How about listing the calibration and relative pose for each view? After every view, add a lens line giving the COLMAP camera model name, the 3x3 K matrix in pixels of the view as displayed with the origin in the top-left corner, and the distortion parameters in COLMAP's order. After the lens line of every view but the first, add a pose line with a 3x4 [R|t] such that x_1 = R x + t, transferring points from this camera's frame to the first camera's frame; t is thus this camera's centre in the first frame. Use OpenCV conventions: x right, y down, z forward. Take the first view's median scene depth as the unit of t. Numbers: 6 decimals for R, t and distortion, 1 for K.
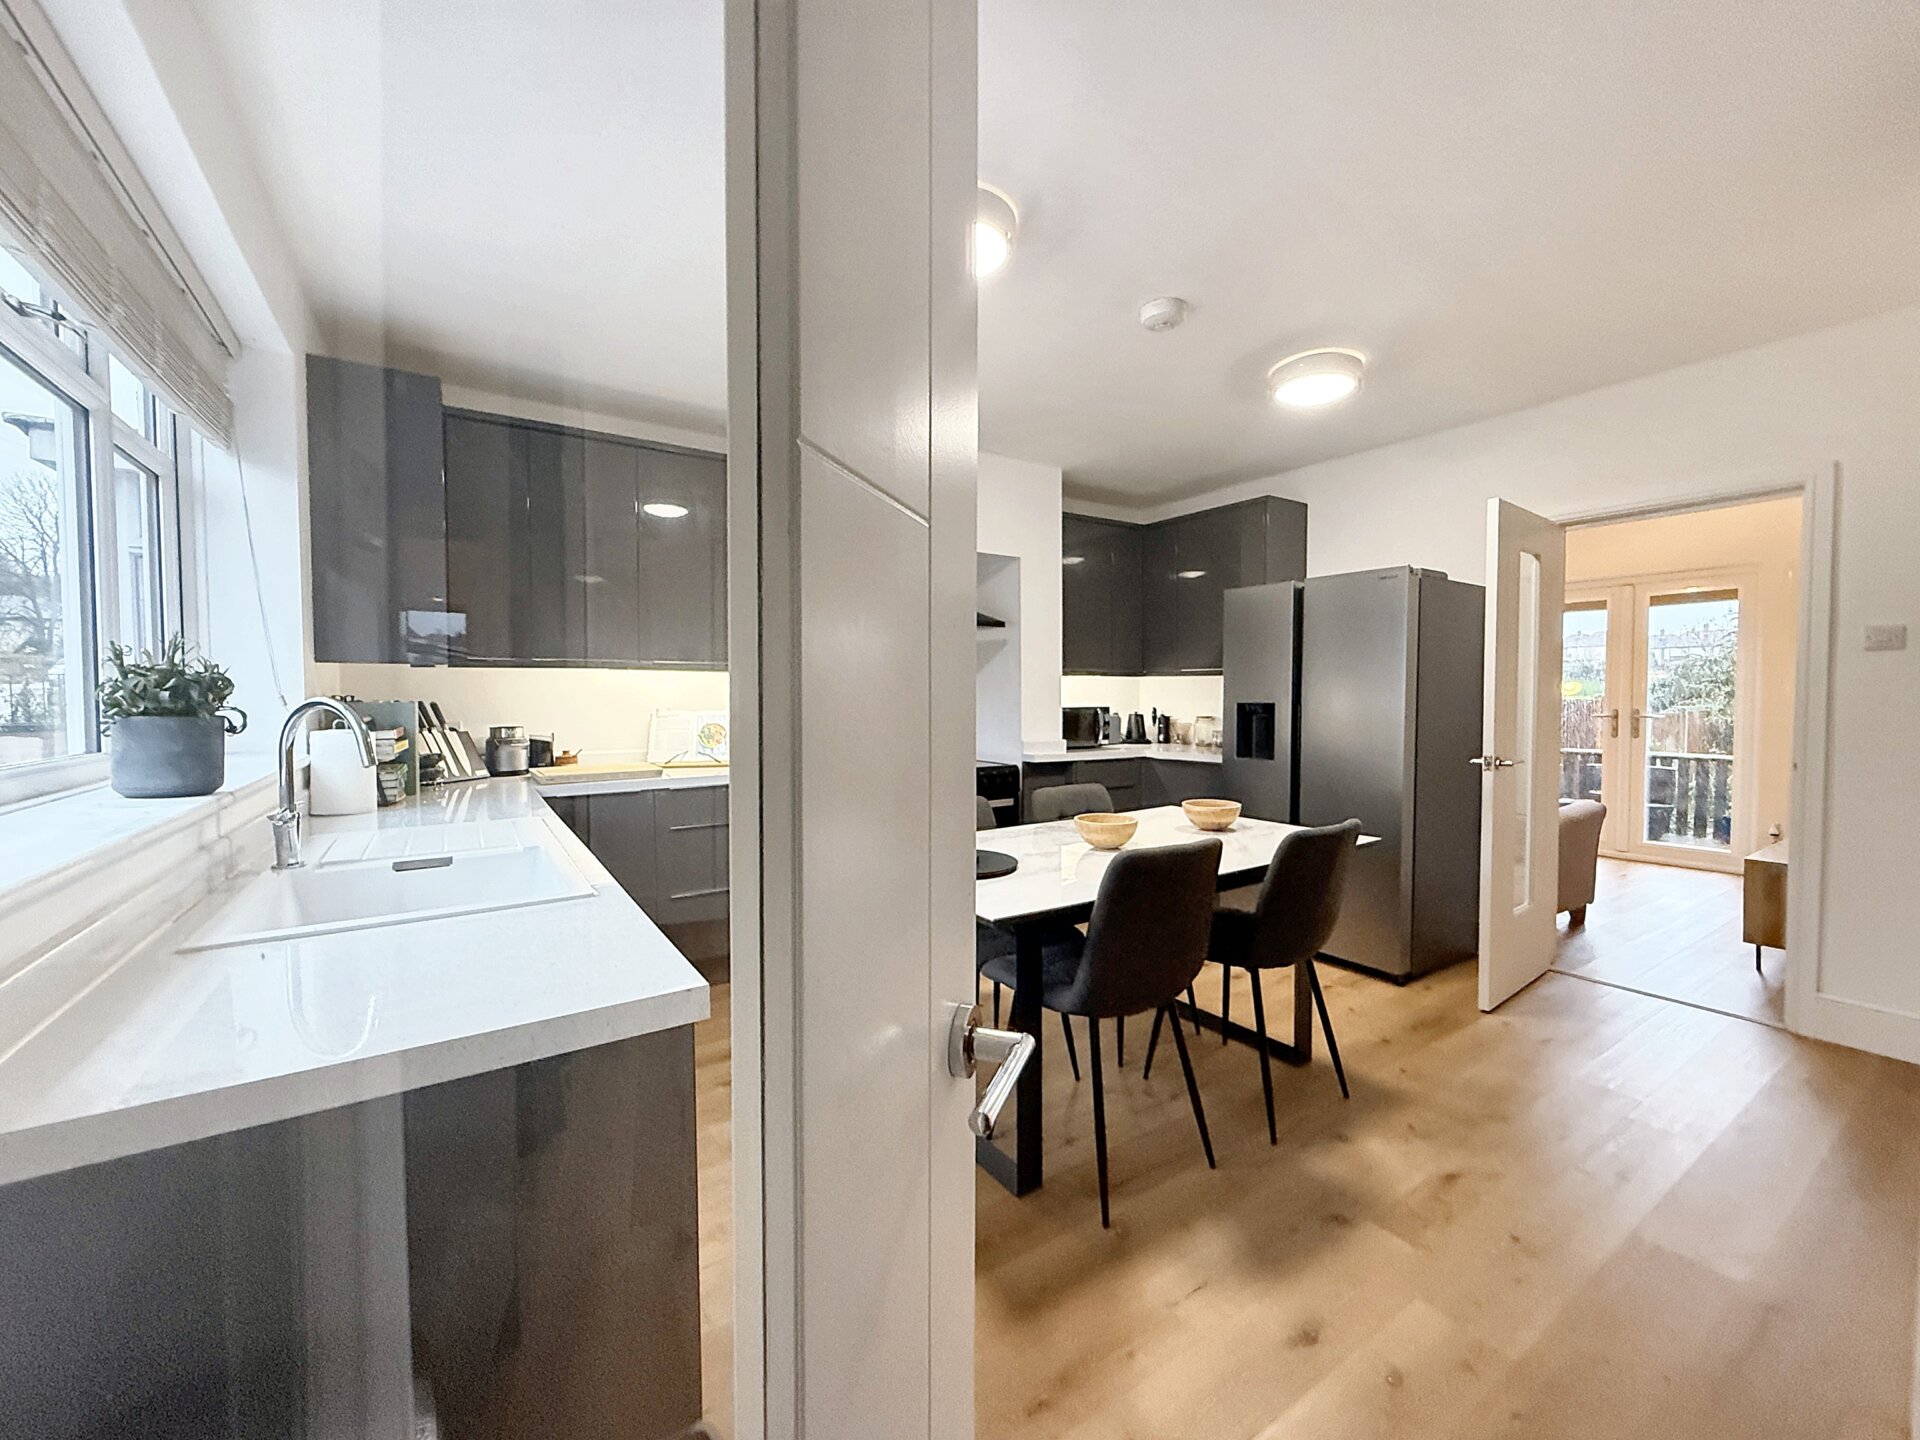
lens RADIAL K [[769.6, 0, 953.7], [0, 769.6, 718.6], [0, 0, 1]] dist [-0.000111, 0.000039]
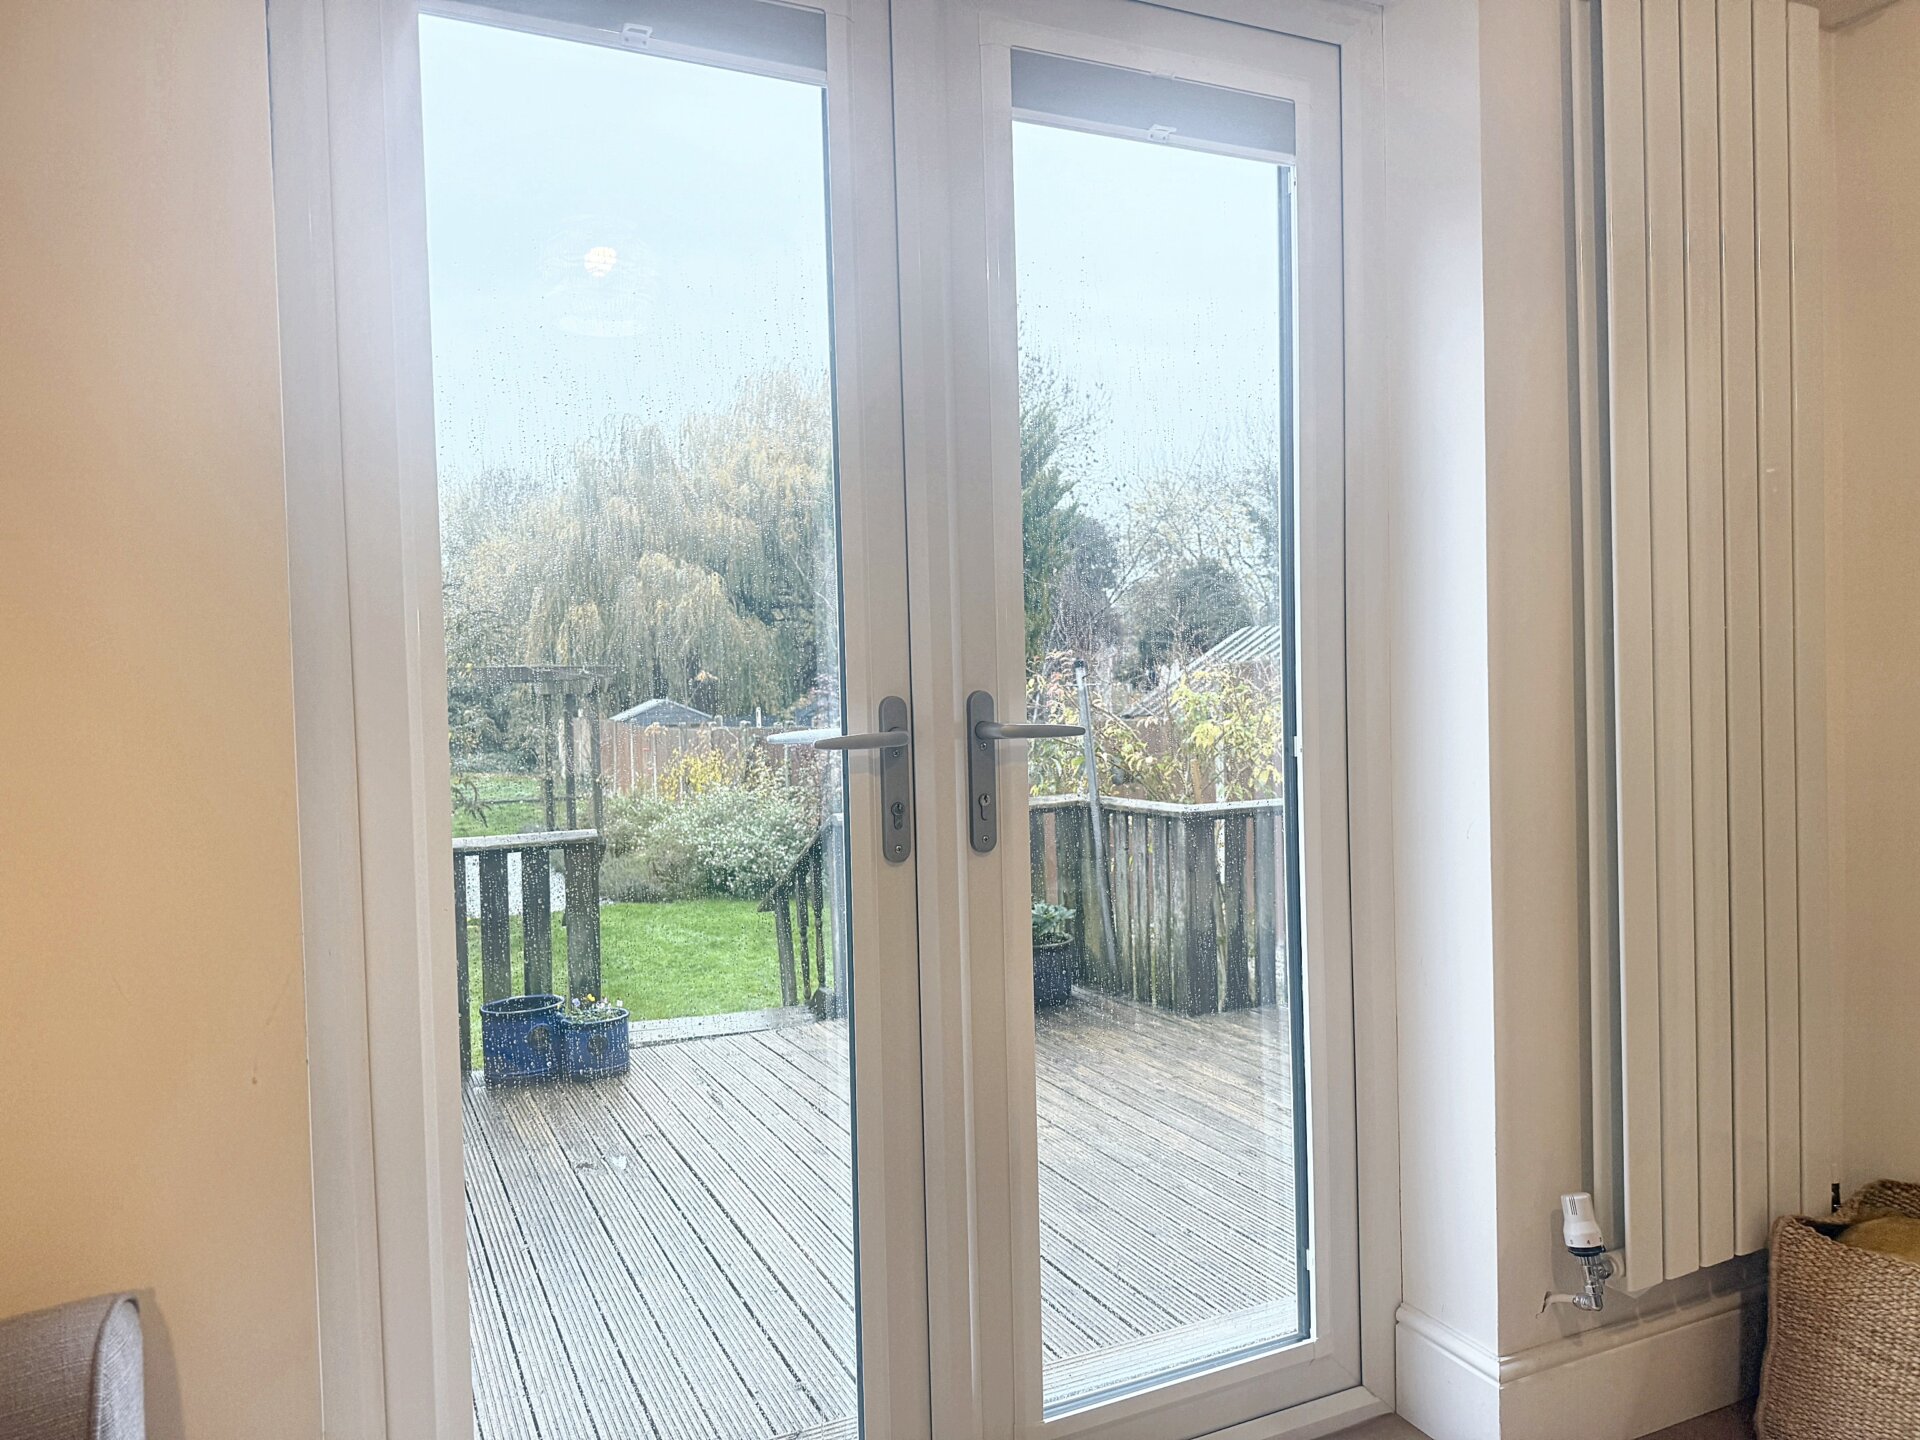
lens RADIAL K [[1348.7, 0, 960.0], [0, 1348.7, 720.0], [0, 0, 1]] dist [0.029697, -0.004528]
pose [[0.133625, -0.032432, 0.990501, 0.754015], [0.057410, 0.998039, 0.024934, -0.017305], [-0.989368, 0.053533, 0.135225, 1.249527]]
